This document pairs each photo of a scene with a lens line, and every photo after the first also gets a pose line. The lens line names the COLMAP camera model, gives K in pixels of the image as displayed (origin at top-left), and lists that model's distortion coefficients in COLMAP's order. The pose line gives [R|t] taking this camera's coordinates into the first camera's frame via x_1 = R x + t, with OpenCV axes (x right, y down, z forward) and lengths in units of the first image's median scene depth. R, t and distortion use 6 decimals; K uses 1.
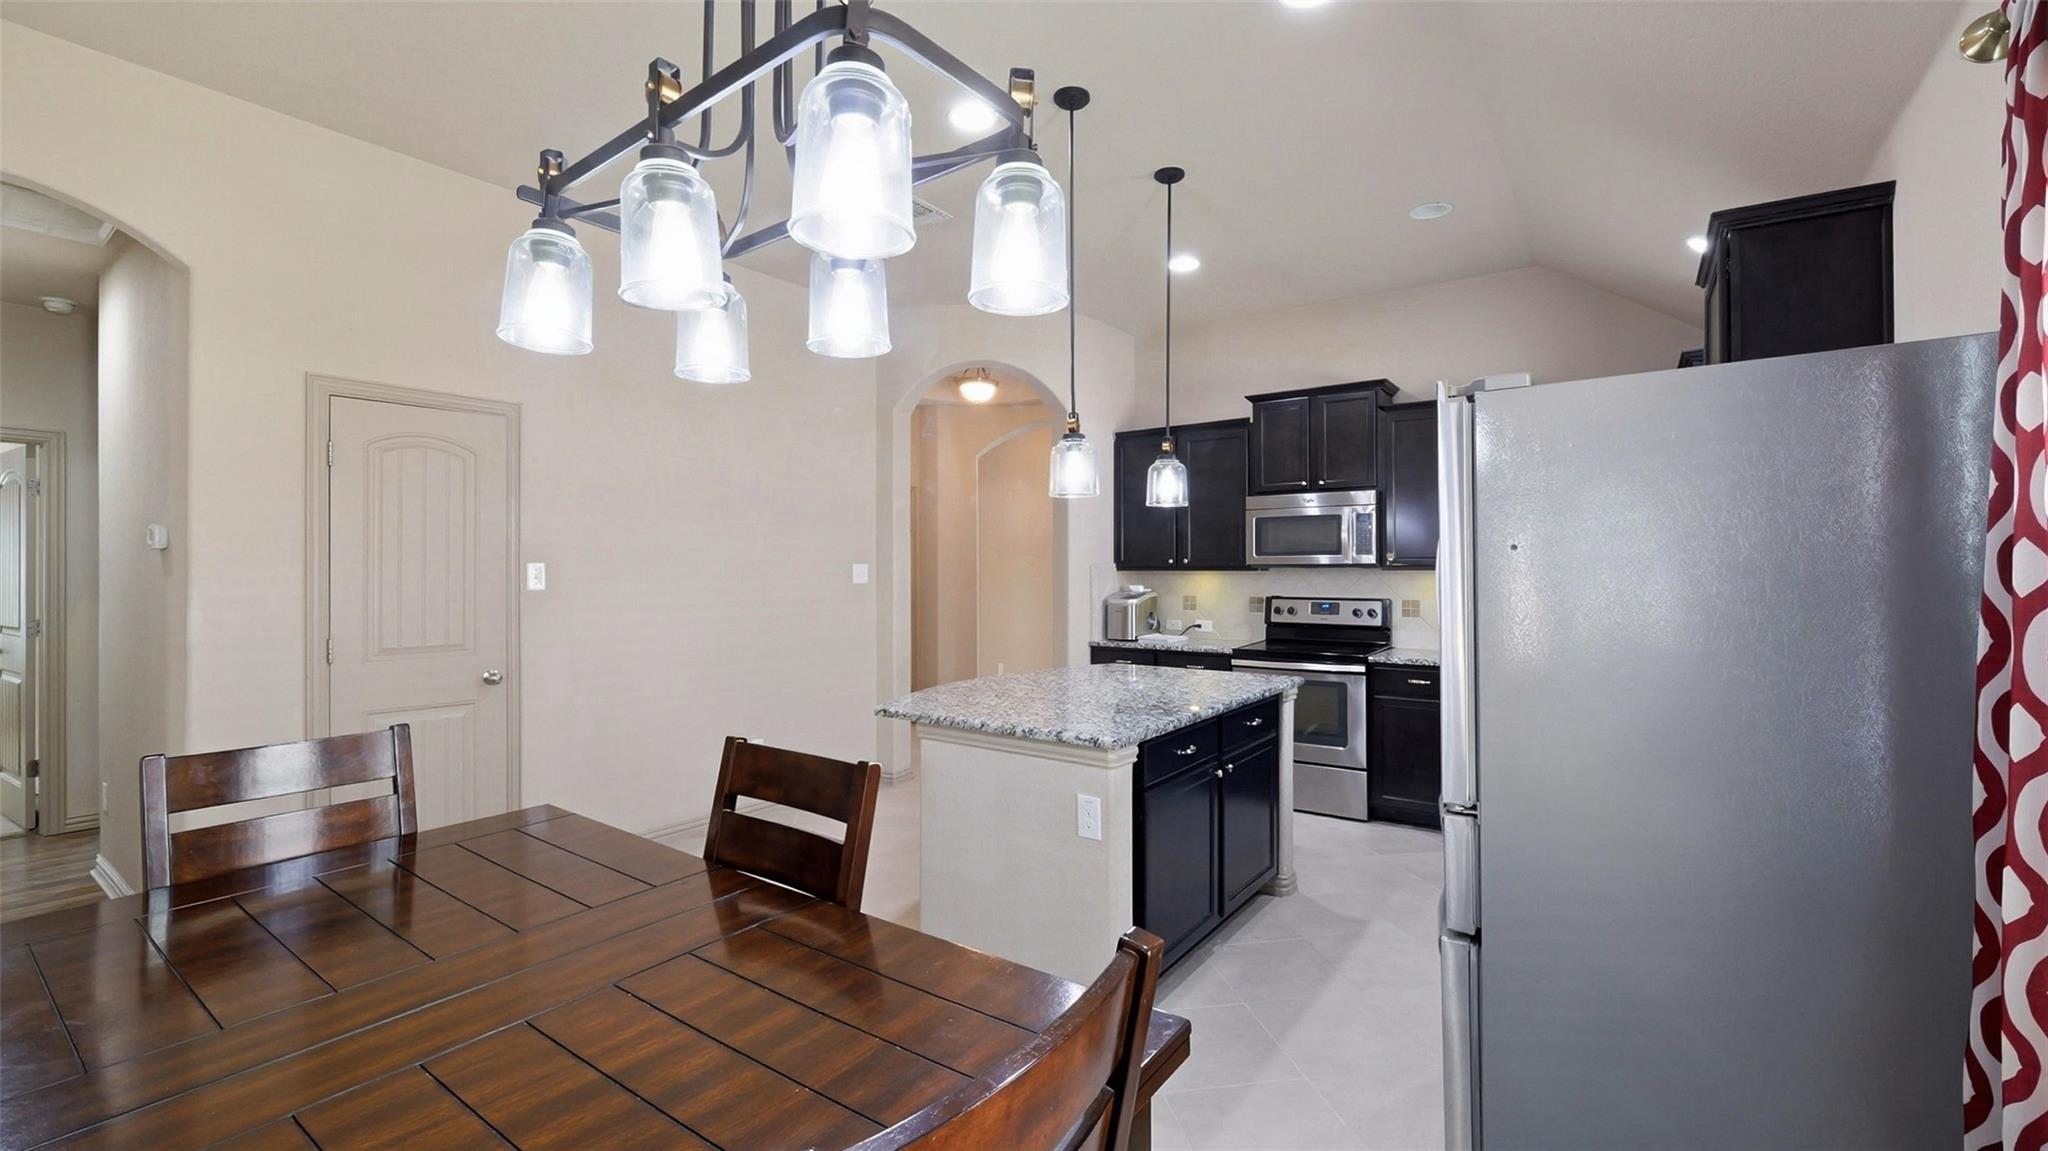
lens RADIAL K [[859.0, 0, 1024.0], [0, 859.0, 575.5], [0, 0, 1]] dist [-0.011266, 0.000357]
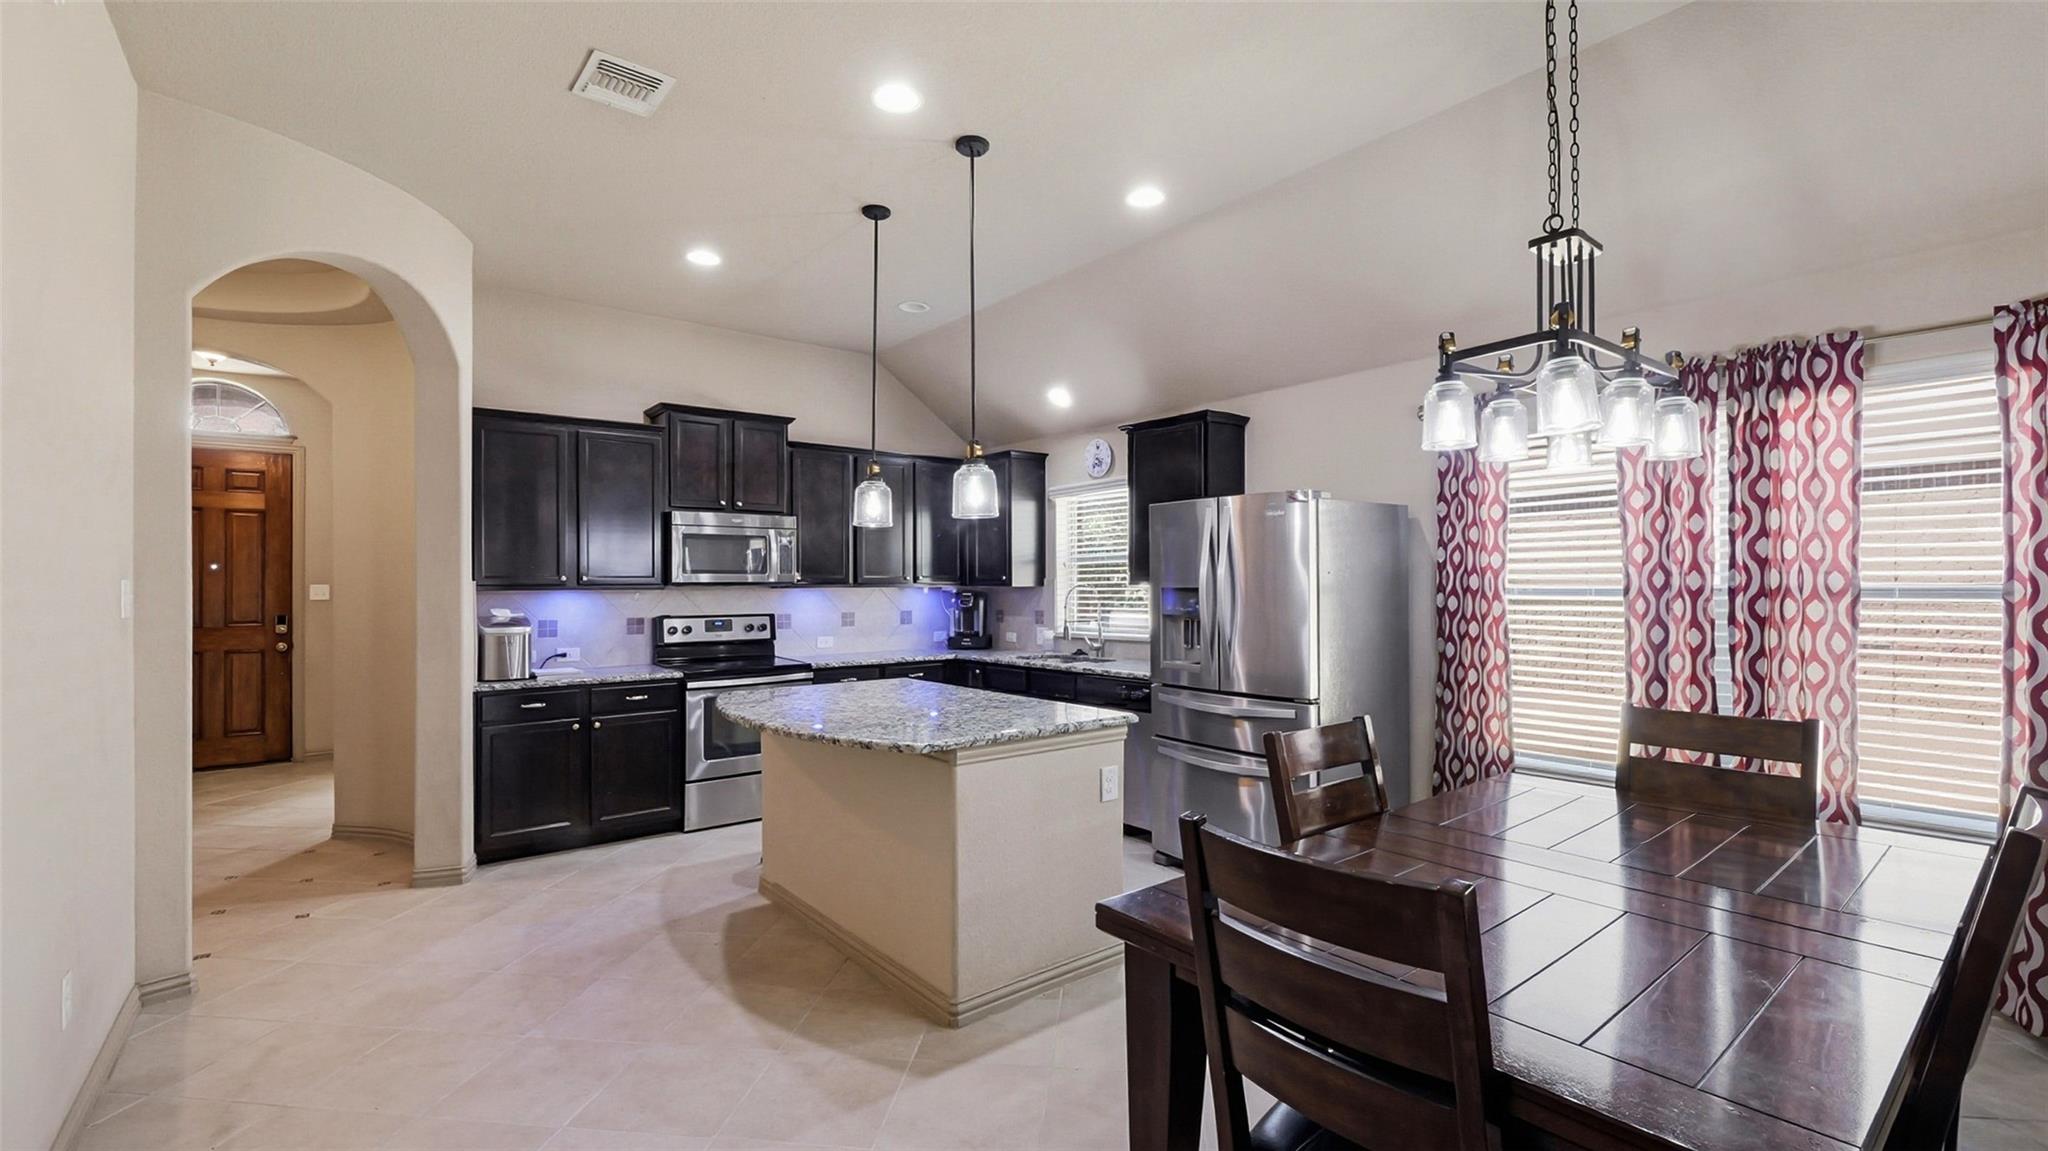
lens RADIAL K [[875.9, 0, 1023.4], [0, 875.9, 557.9], [0, 0, 1]] dist [-0.004419, -0.000081]
pose [[0.267438, 0.030817, 0.963082, -0.567295], [0.013363, 0.999274, -0.035686, -0.000134], [-0.963482, 0.022414, 0.266832, 0.374916]]
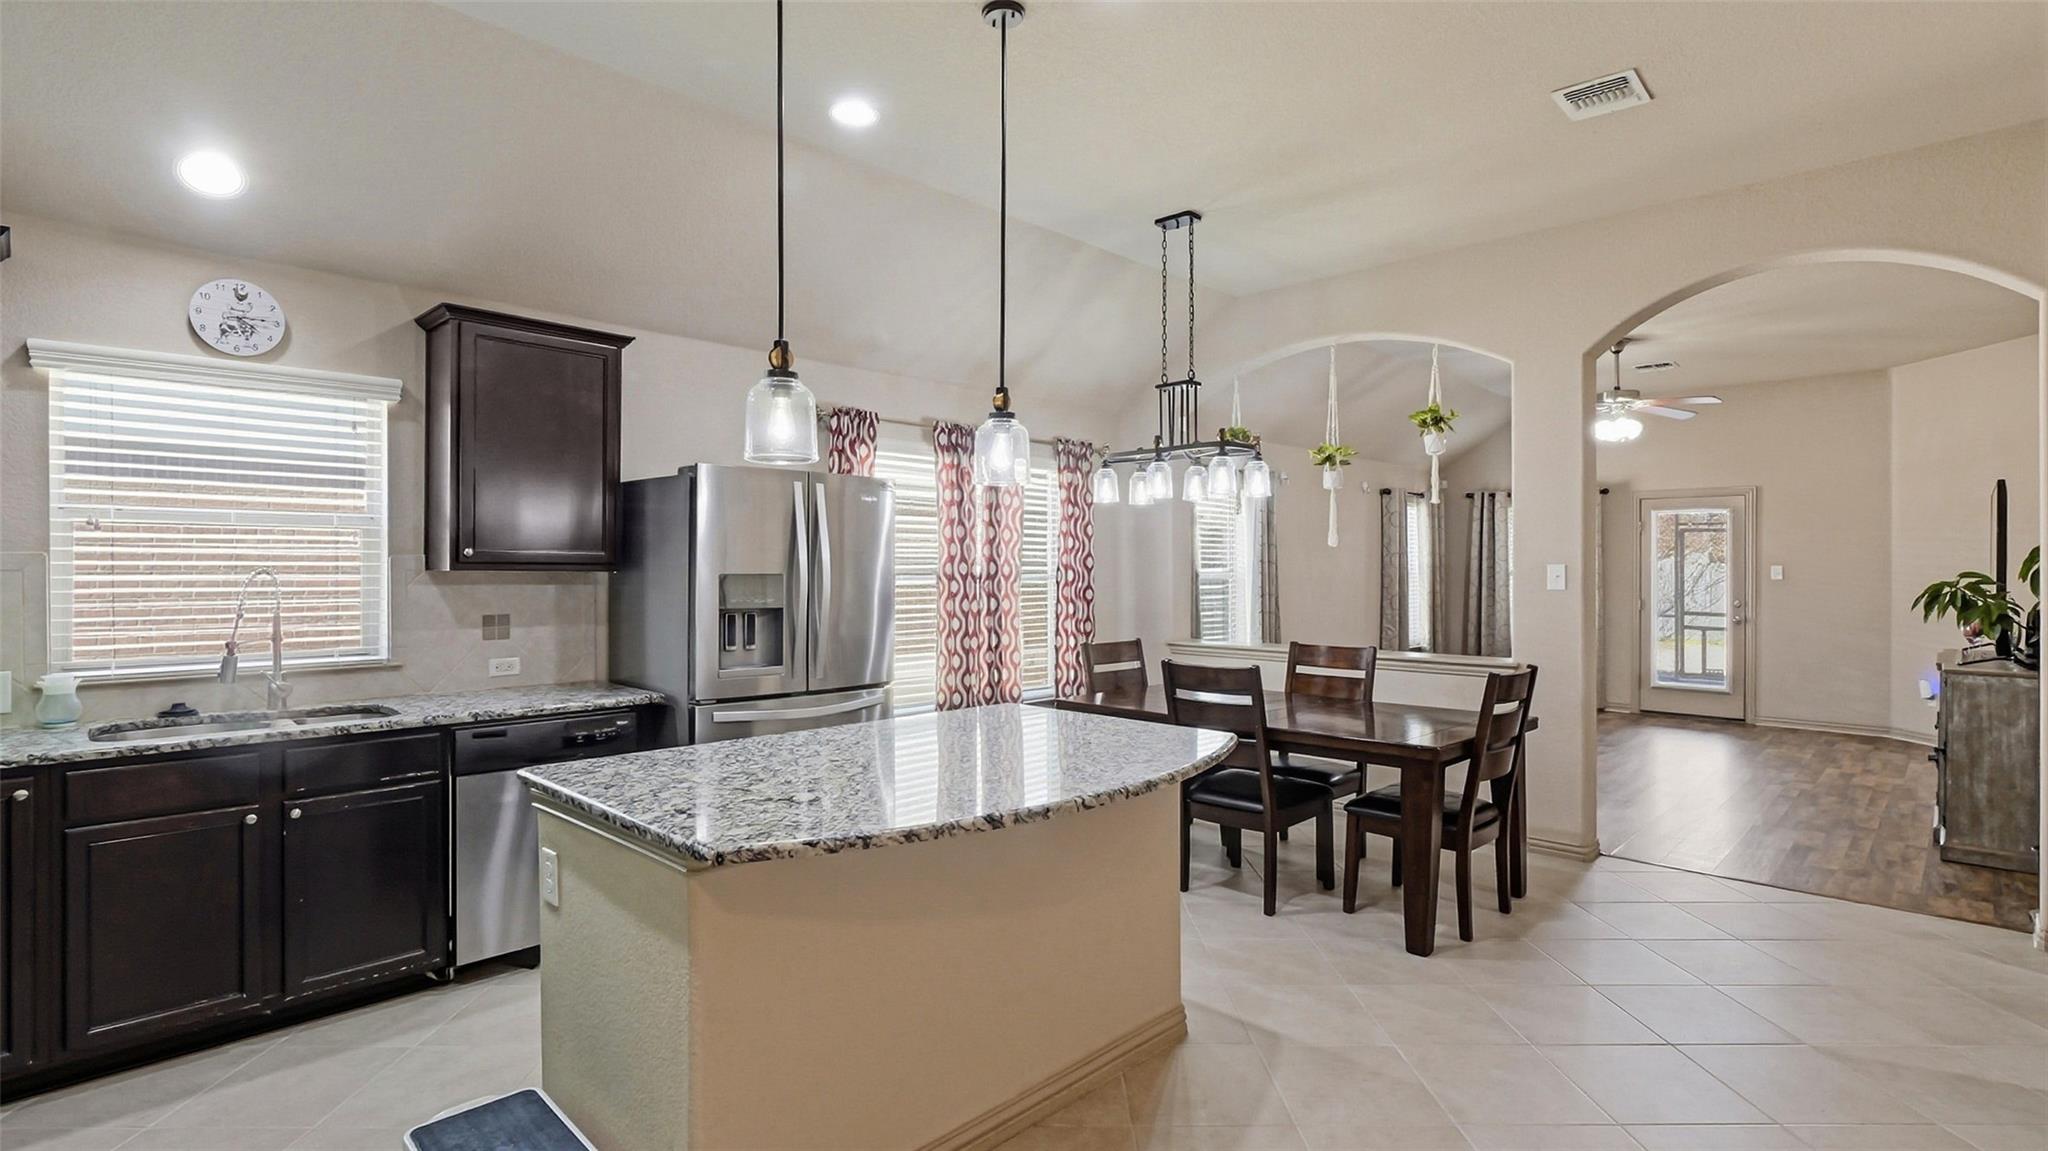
lens RADIAL K [[966.8, 0, 1025.2], [0, 966.8, 562.5], [0, 0, 1]] dist [-0.000313, -0.000189]
pose [[-0.988907, -0.000137, 0.148536, -0.063259], [0.000155, 0.999998, 0.001952, -0.009939], [-0.148536, 0.001954, -0.988905, 1.117746]]
